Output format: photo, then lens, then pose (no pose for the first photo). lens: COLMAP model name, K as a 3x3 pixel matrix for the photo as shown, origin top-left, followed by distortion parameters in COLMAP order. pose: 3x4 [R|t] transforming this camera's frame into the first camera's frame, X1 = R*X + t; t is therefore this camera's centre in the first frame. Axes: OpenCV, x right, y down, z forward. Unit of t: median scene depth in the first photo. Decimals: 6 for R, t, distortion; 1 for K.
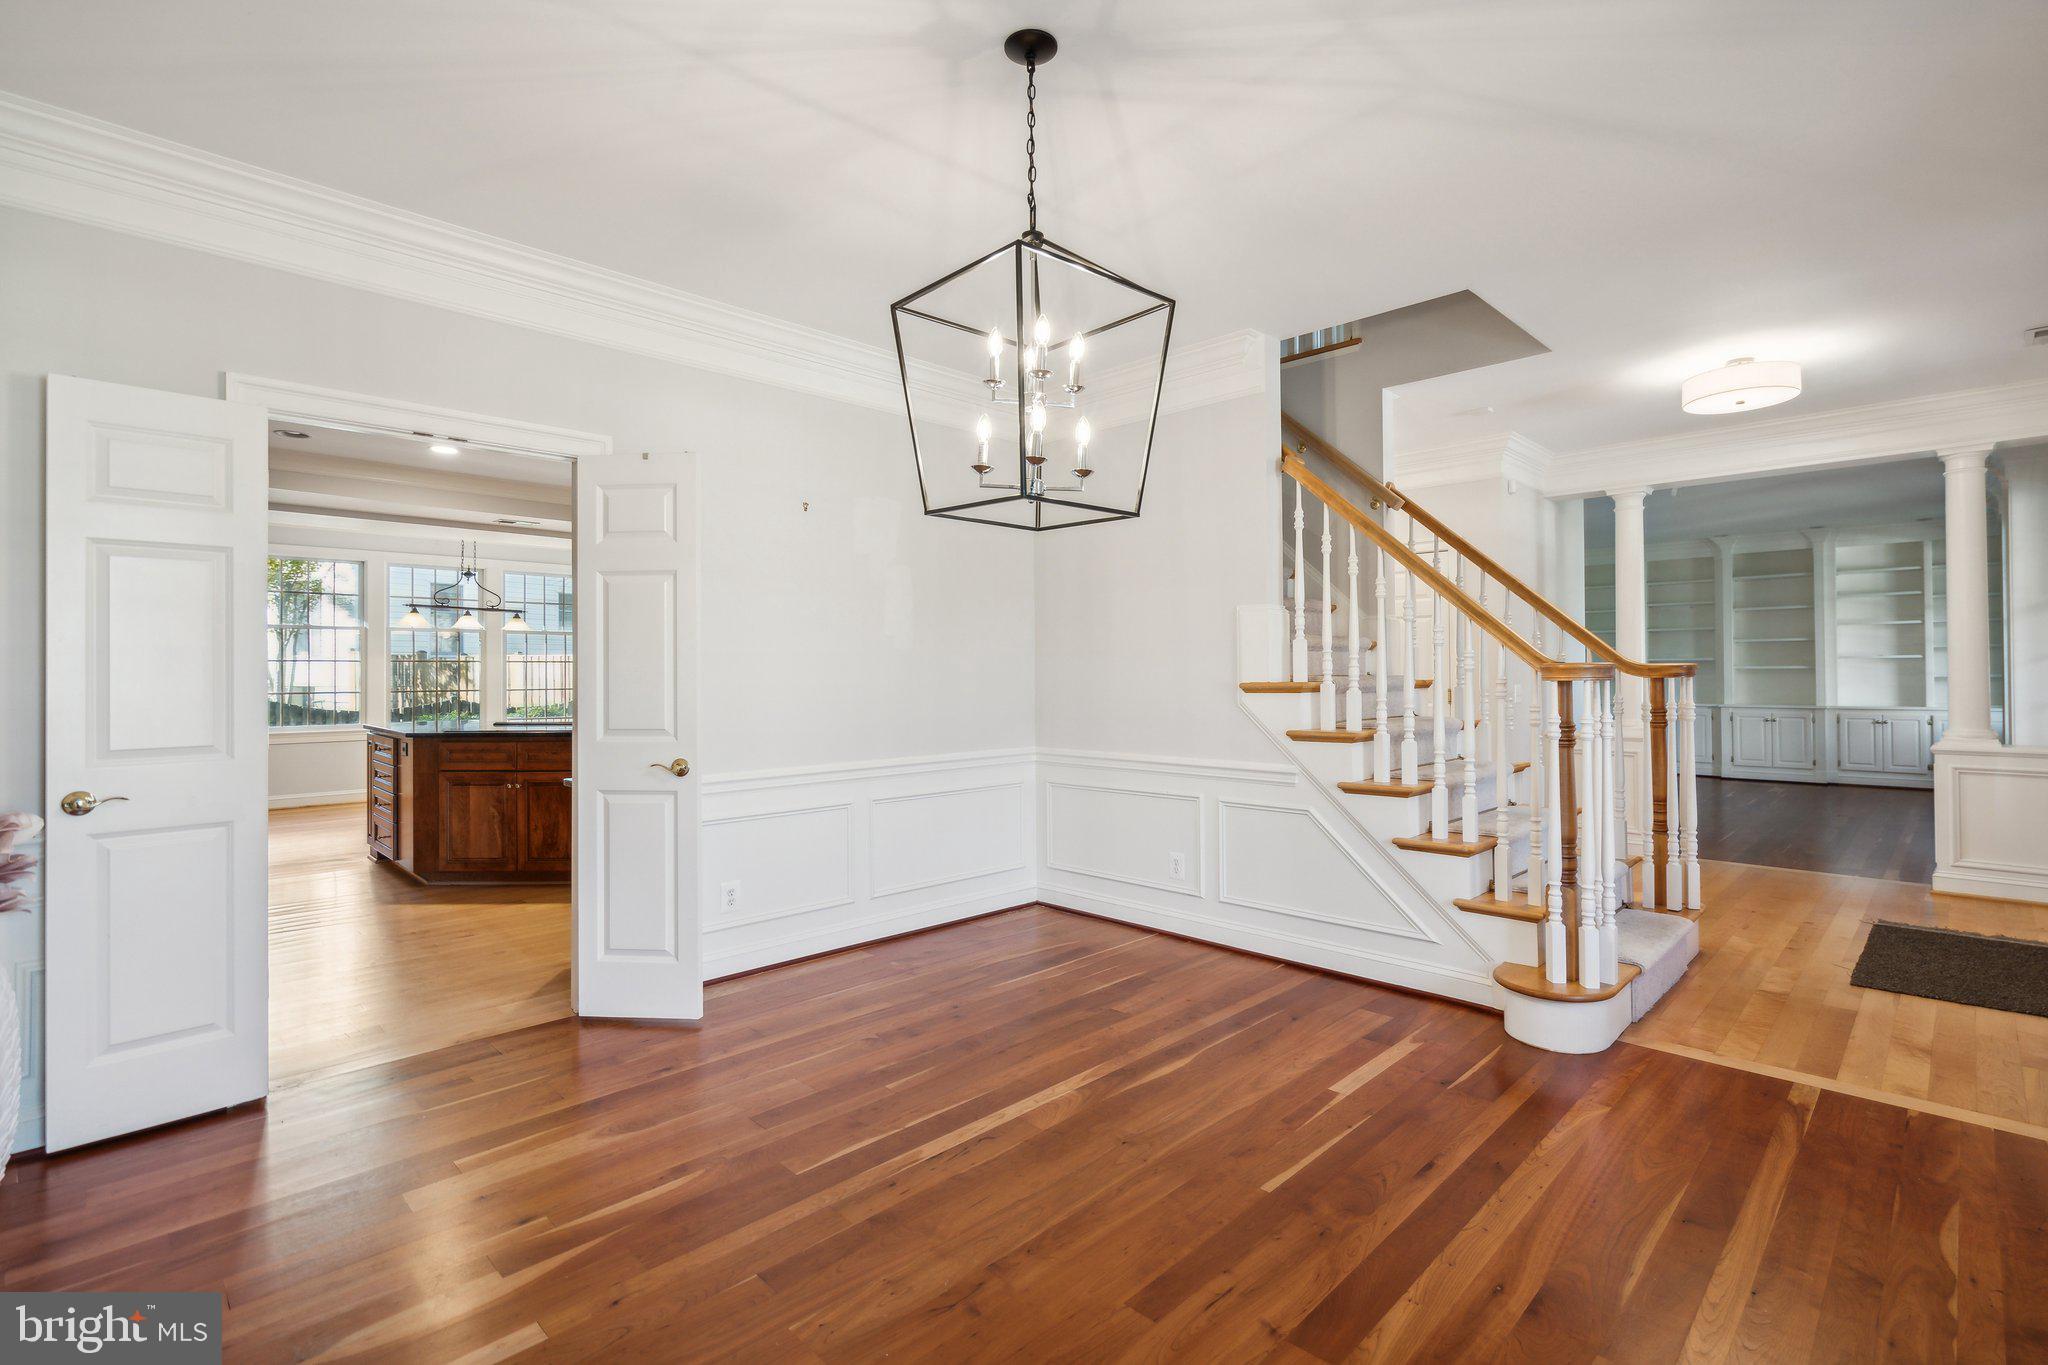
lens RADIAL K [[944.3, 0, 1035.4], [0, 944.3, 668.1], [0, 0, 1]] dist [0.000871, 0.000058]
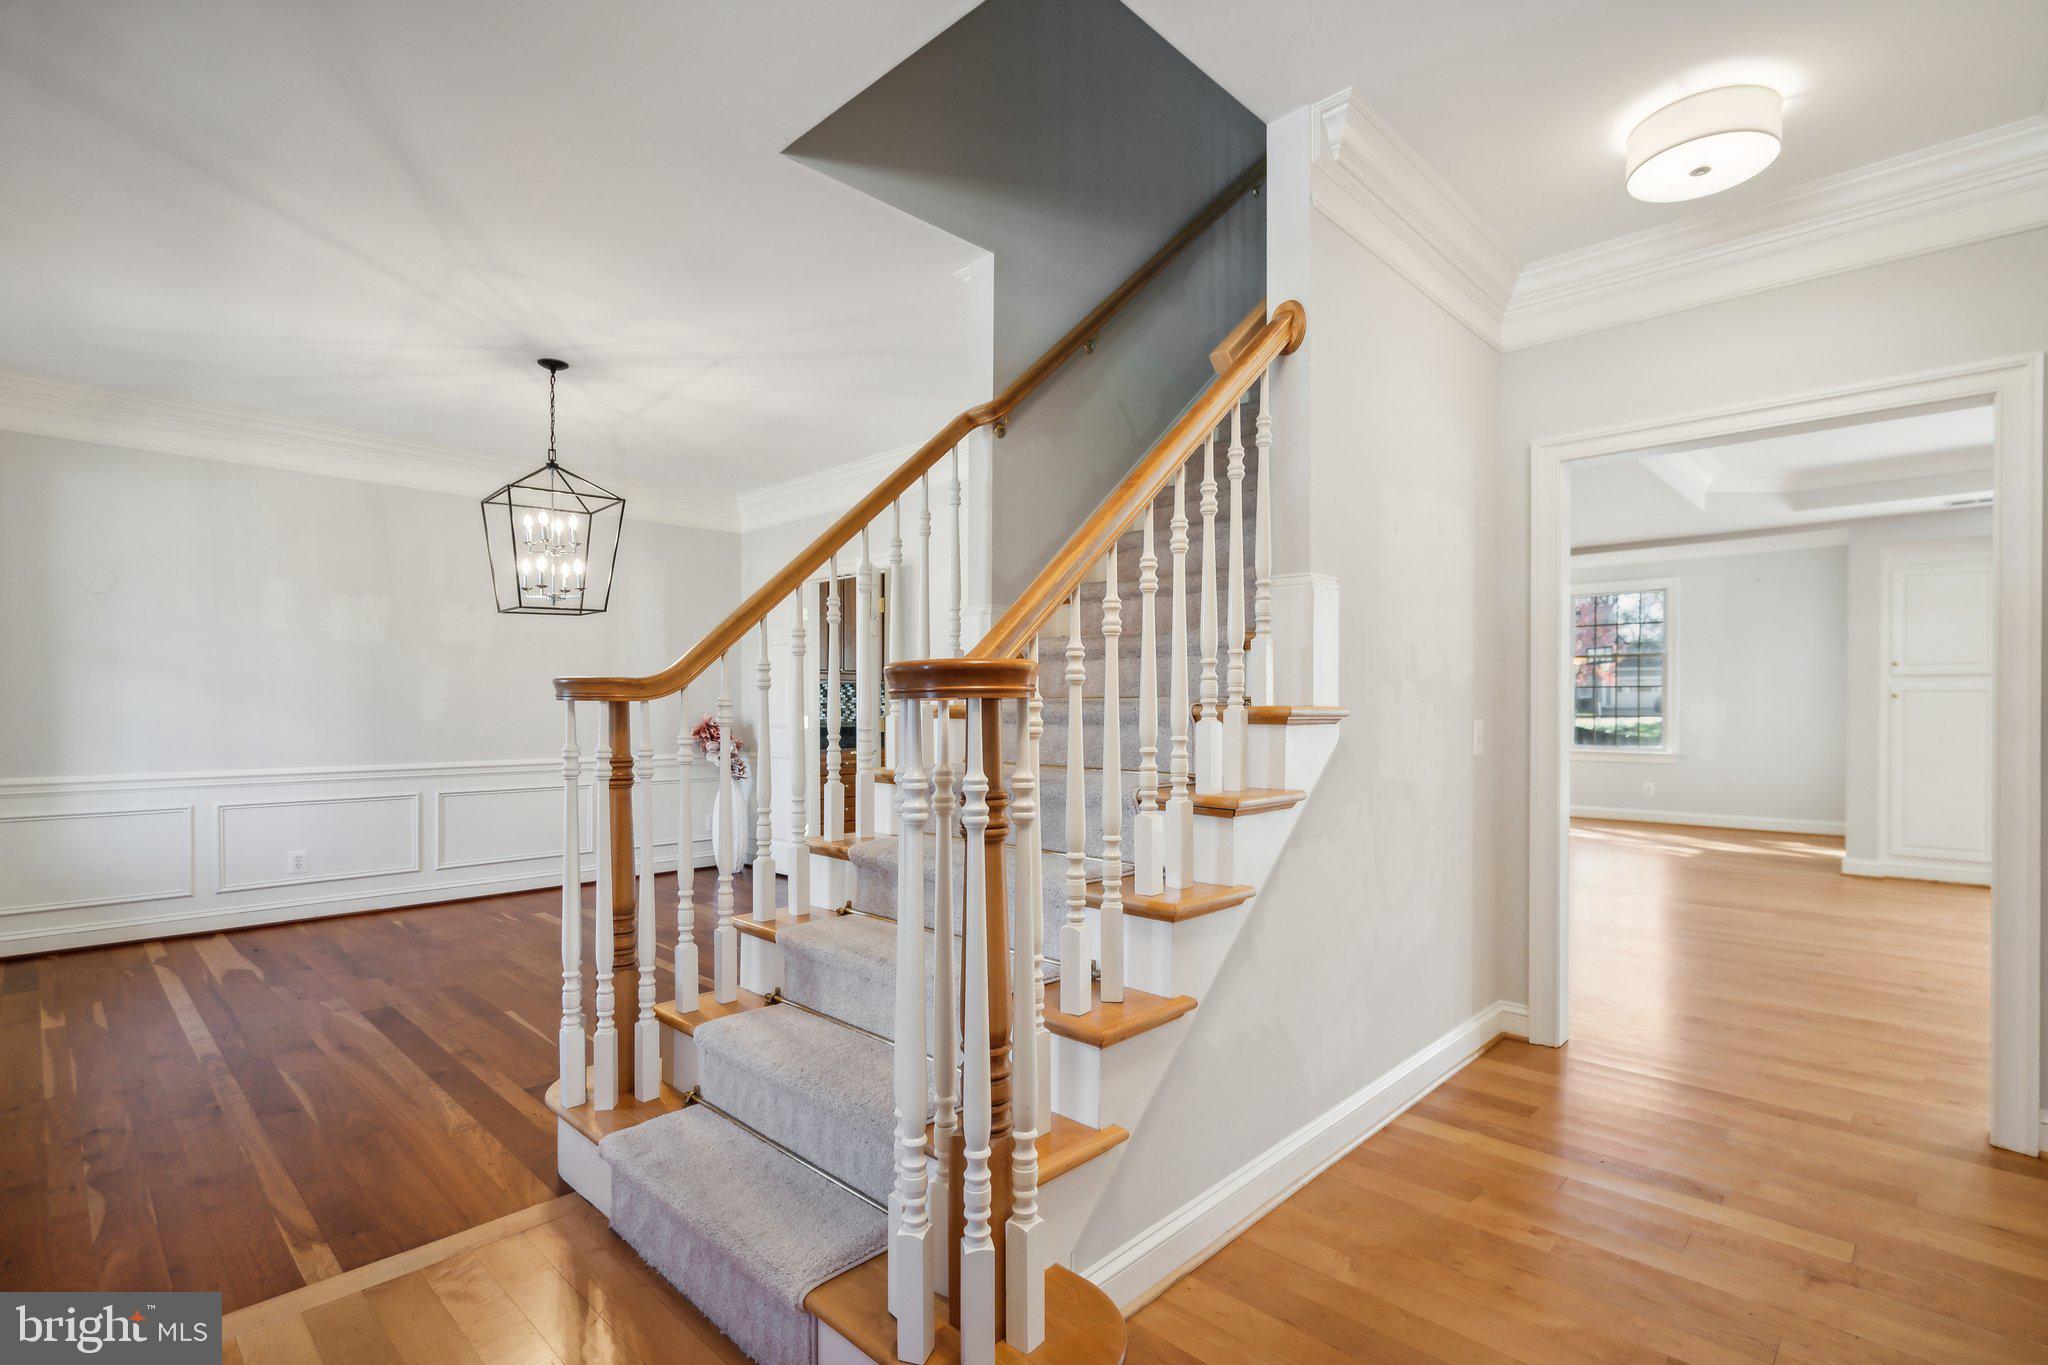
lens RADIAL K [[953.5, 0, 1029.0], [0, 953.5, 709.5], [0, 0, 1]] dist [0.001390, 0.000540]
pose [[0.018363, 0.009718, -0.999784, 1.575565], [0.004487, 0.999942, 0.009802, 0.018590], [0.999821, -0.004666, 0.018318, 1.556597]]
